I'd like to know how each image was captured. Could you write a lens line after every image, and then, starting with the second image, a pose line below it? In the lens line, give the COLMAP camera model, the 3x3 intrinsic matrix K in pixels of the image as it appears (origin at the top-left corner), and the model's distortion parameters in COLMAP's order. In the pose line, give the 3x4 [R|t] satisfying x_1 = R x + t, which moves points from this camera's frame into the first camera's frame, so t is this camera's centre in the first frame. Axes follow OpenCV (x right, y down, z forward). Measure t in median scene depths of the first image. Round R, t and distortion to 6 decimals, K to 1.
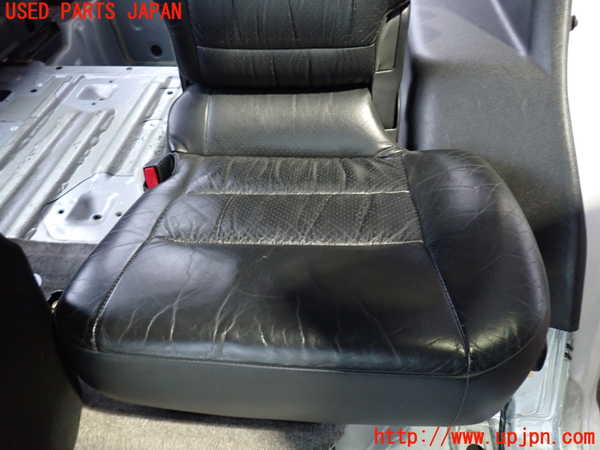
lens RADIAL K [[492.4, 0, 299.9], [0, 492.4, 226.5], [0, 0, 1]] dist [0.017607, -0.025194]
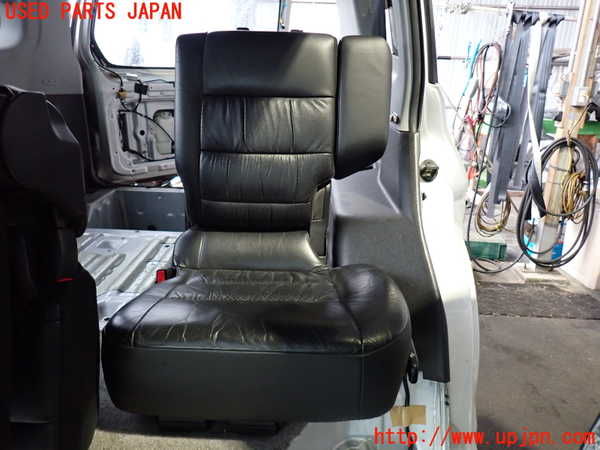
lens RADIAL K [[442.3, 0, 300.1], [0, 442.3, 224.2], [0, 0, 1]] dist [0.010906, -0.009468]
pose [[0.994698, 0.042580, 0.093610, -0.019483], [-0.000534, 0.912385, -0.409333, 0.295561], [-0.102838, 0.407113, 0.907570, -0.308045]]
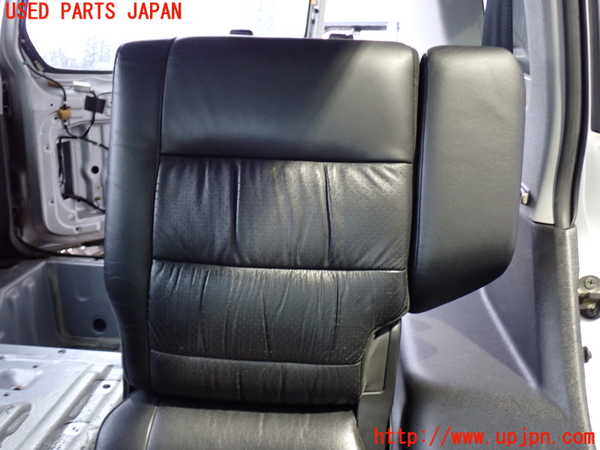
lens RADIAL K [[621.9, 0, 297.4], [0, 621.9, 226.3], [0, 0, 1]] dist [0.009799, 0.000000]
pose [[0.996973, 0.071721, 0.030005, -0.006611], [-0.049068, 0.879846, -0.472719, -0.060663], [-0.060303, 0.469816, 0.880702, -0.048209]]
